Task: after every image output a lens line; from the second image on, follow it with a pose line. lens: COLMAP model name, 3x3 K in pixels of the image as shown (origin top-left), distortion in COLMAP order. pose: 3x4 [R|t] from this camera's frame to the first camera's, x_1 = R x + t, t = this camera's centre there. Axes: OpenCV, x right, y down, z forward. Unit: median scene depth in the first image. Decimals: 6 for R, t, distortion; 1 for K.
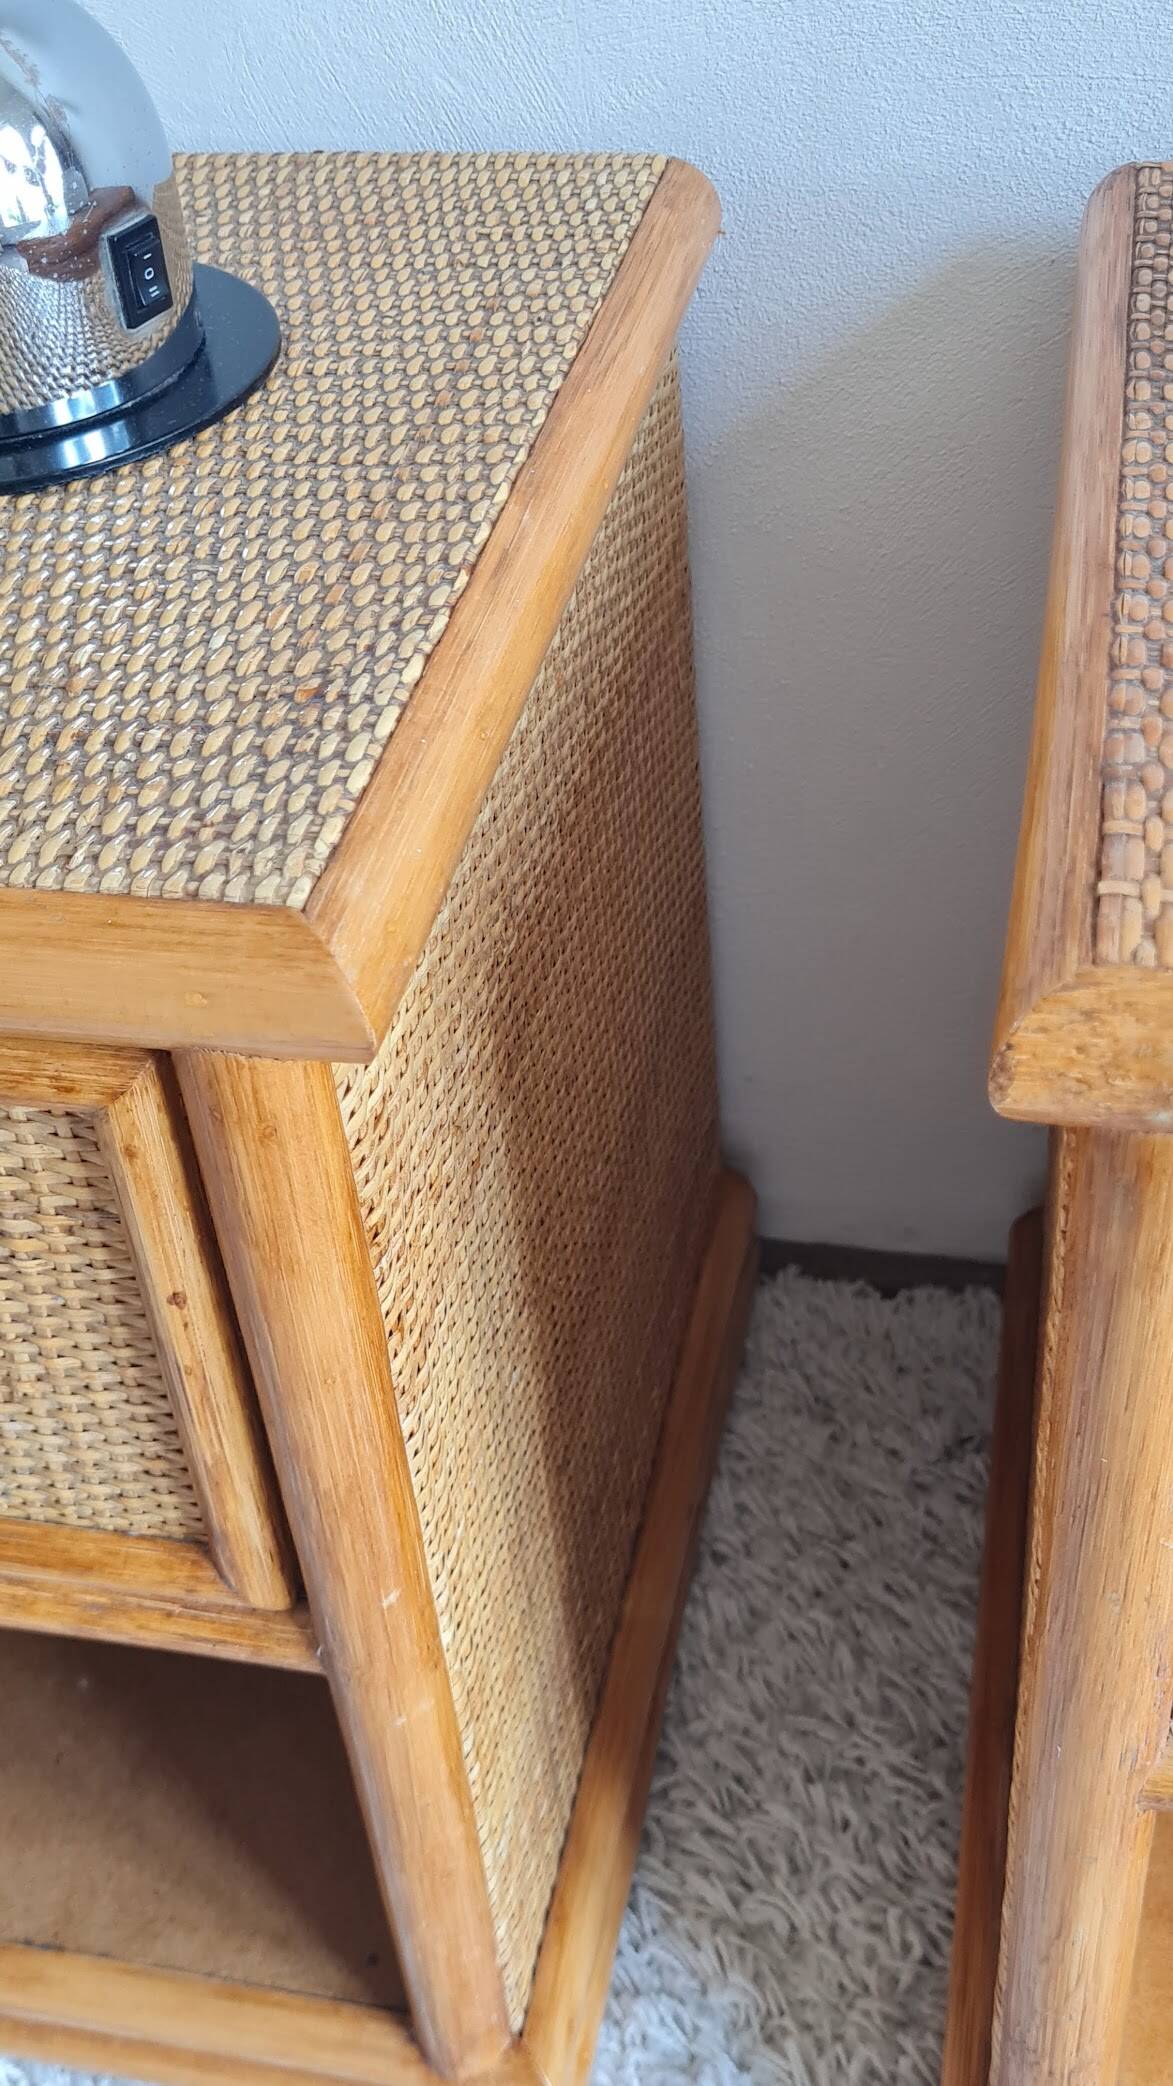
lens RADIAL K [[2232.6, 0, 622.4], [0, 2232.6, 1028.2], [0, 0, 1]] dist [0.022496, 0.000000]
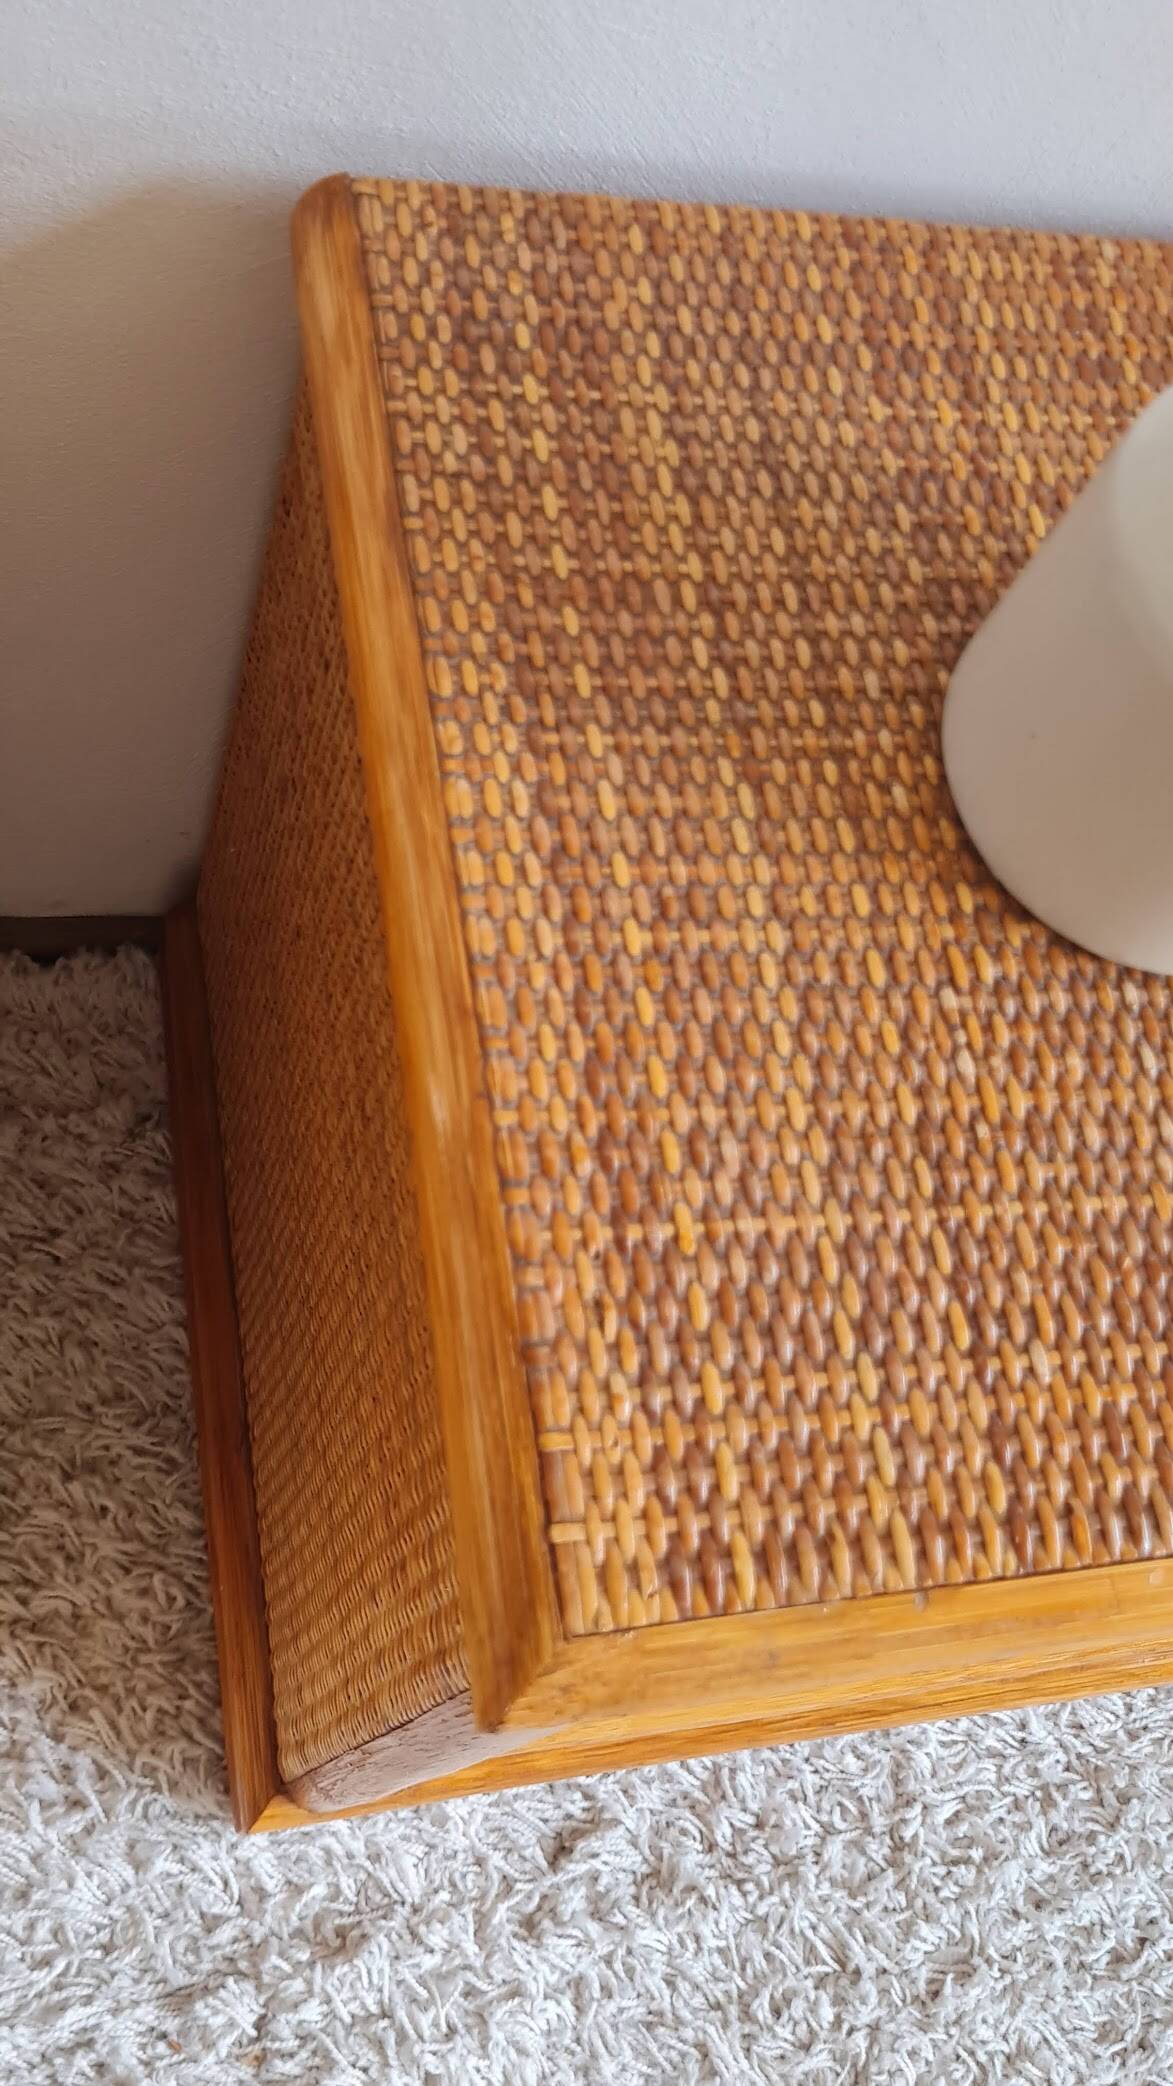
lens RADIAL K [[2018.8, 0, 580.2], [0, 2018.8, 1017.8], [0, 0, 1]] dist [0.023489, 0.000000]
pose [[0.888859, -0.185863, 0.418788, -0.082847], [-0.028469, 0.889856, 0.455352, -0.399038], [-0.457295, -0.416667, 0.785666, 0.147735]]
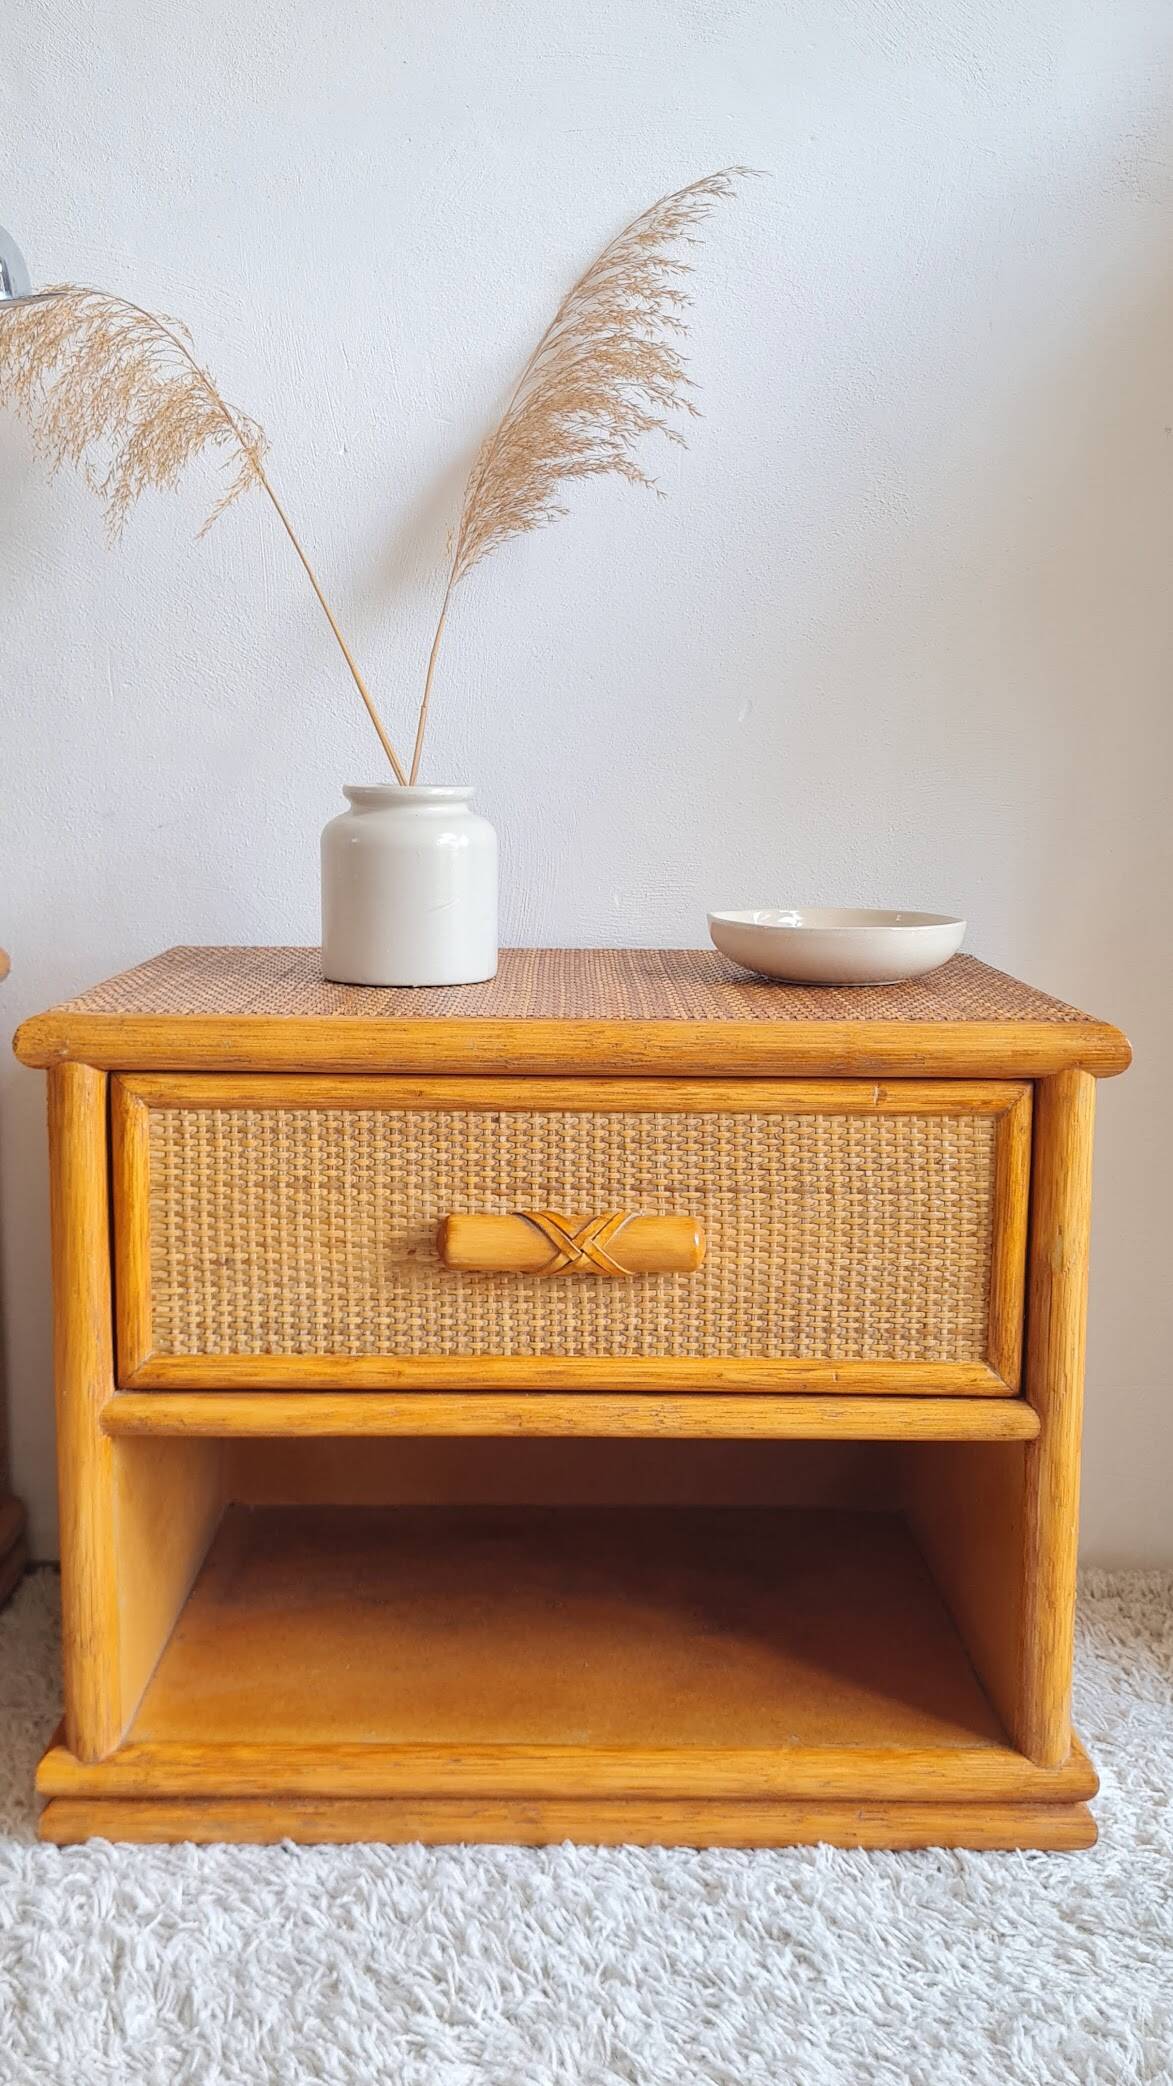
lens RADIAL K [[2018.8, 0, 565.4], [0, 2018.8, 1031.6], [0, 0, 1]] dist [0.023489, 0.000000]
pose [[0.979160, 0.045999, 0.197812, 0.185345], [0.066839, 0.846762, -0.527756, 0.812188], [-0.191776, 0.529980, 0.826041, -0.799415]]
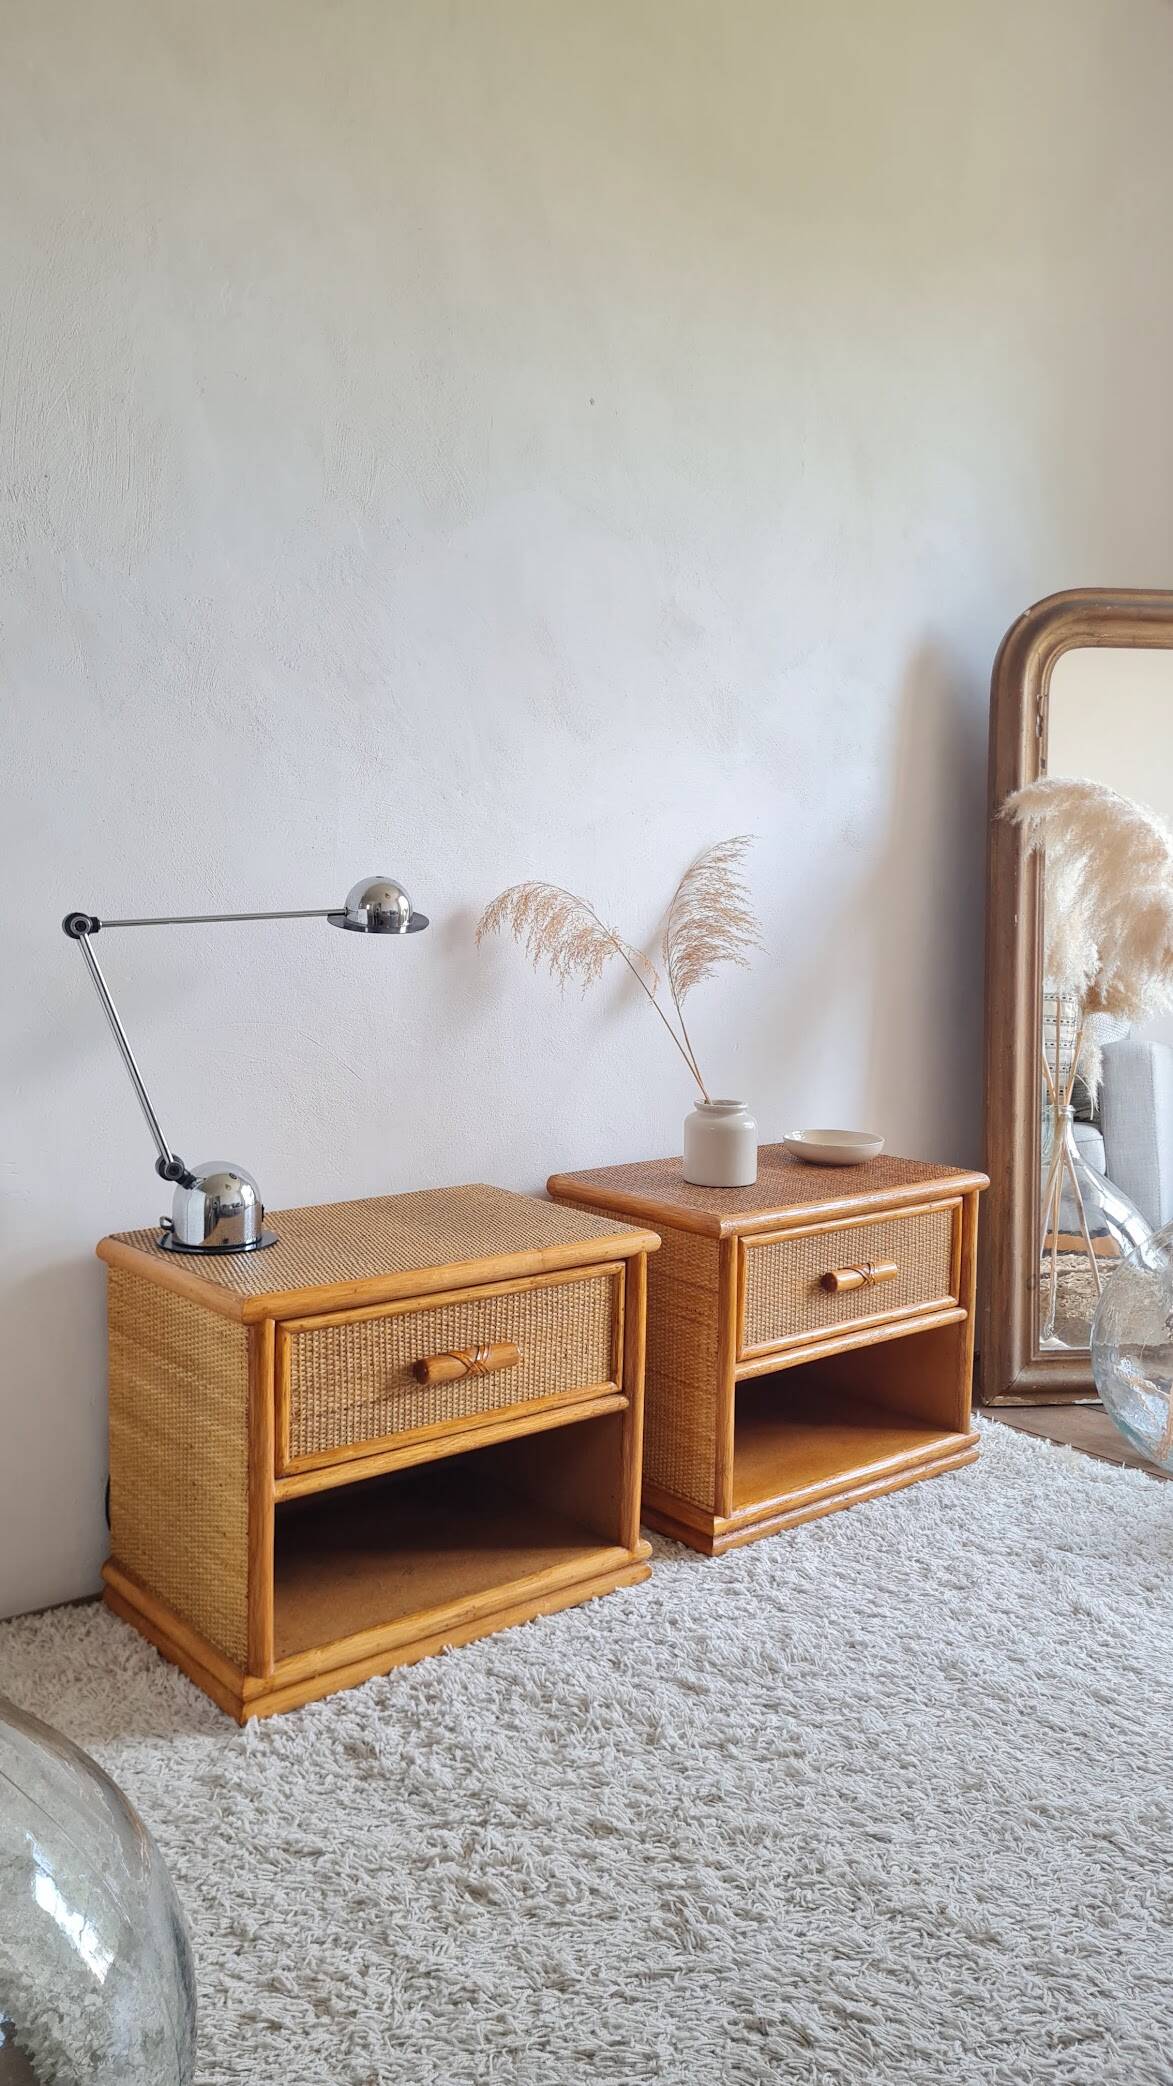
lens RADIAL K [[1581.7, 0, 582.4], [0, 1581.7, 1072.1], [0, 0, 1]] dist [0.103485, -0.021177]
pose [[0.635154, -0.024837, 0.771986, -2.323732], [0.455172, 0.819528, -0.348127, 0.675016], [-0.624018, 0.572501, 0.531831, -1.062747]]
